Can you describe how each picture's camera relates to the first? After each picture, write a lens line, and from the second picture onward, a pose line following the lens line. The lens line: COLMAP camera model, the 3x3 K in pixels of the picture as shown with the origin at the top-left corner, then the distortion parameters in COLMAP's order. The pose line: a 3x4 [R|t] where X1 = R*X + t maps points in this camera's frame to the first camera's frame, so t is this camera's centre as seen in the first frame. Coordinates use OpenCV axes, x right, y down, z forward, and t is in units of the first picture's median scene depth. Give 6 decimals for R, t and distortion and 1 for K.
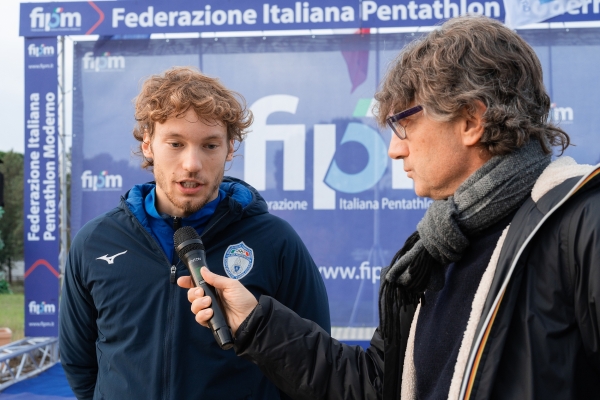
lens RADIAL K [[866.6, 0, 302.8], [0, 866.6, 202.3], [0, 0, 1]] dist [-0.016975, 0.000000]
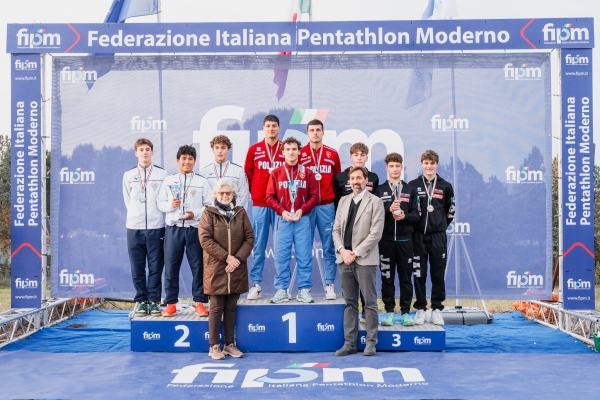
lens RADIAL K [[866.6, 0, 295.2], [0, 866.6, 194.0], [0, 0, 1]] dist [-0.016975, 0.000000]
pose [[0.997479, 0.003629, 0.070875, -0.019812], [-0.003708, 0.999993, 0.000984, -0.002302], [-0.070871, -0.001244, 0.997485, -0.205789]]
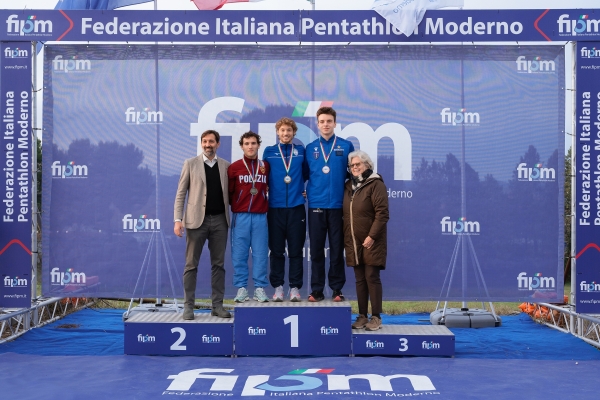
lens RADIAL K [[866.6, 0, 297.6], [0, 866.6, 200.3], [0, 0, 1]] dist [-0.016975, 0.000000]
pose [[0.996822, 0.010621, 0.078955, -0.025016], [-0.011689, 0.999846, 0.013068, -0.003301], [-0.078804, -0.013949, 0.996793, -0.154565]]
